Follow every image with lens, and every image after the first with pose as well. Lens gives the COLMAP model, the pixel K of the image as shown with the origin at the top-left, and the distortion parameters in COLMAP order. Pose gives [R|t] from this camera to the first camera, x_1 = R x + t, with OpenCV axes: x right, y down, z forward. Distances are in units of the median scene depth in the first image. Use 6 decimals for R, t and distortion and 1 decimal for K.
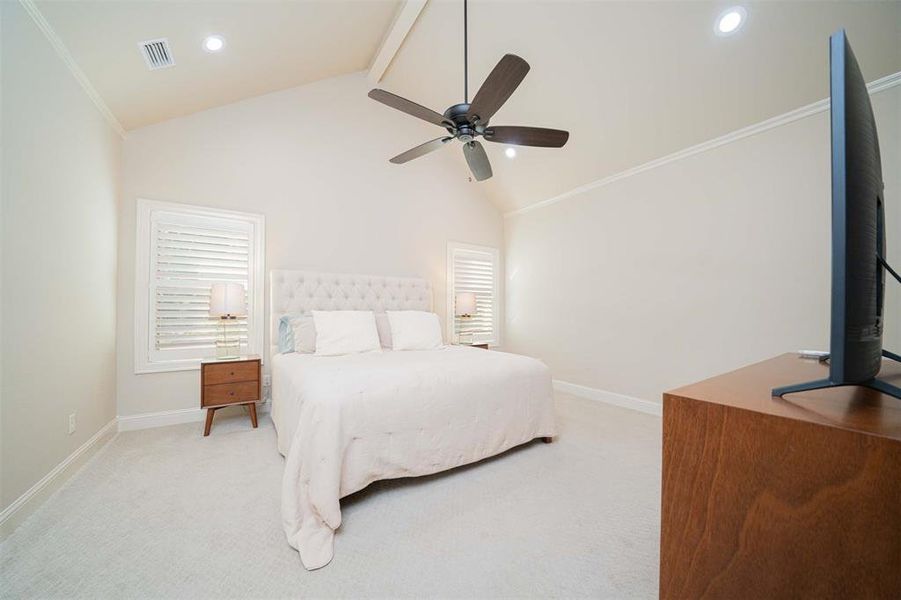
lens RADIAL K [[318.8, 0, 448.6], [0, 318.8, 305.1], [0, 0, 1]] dist [0.000058, -0.000008]
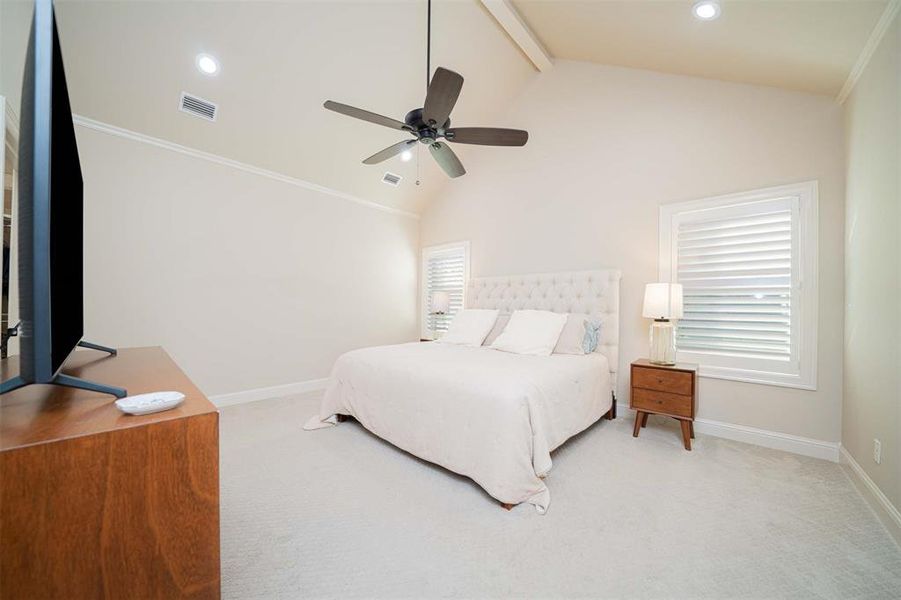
lens RADIAL K [[375.2, 0, 450.4], [0, 375.2, 309.2], [0, 0, 1]] dist [-0.000346, -0.000035]
pose [[0.233206, -0.001883, -0.972426, 0.867077], [0.004783, 0.999988, -0.000789, 0.014793], [0.972416, -0.004467, 0.233212, 0.533907]]
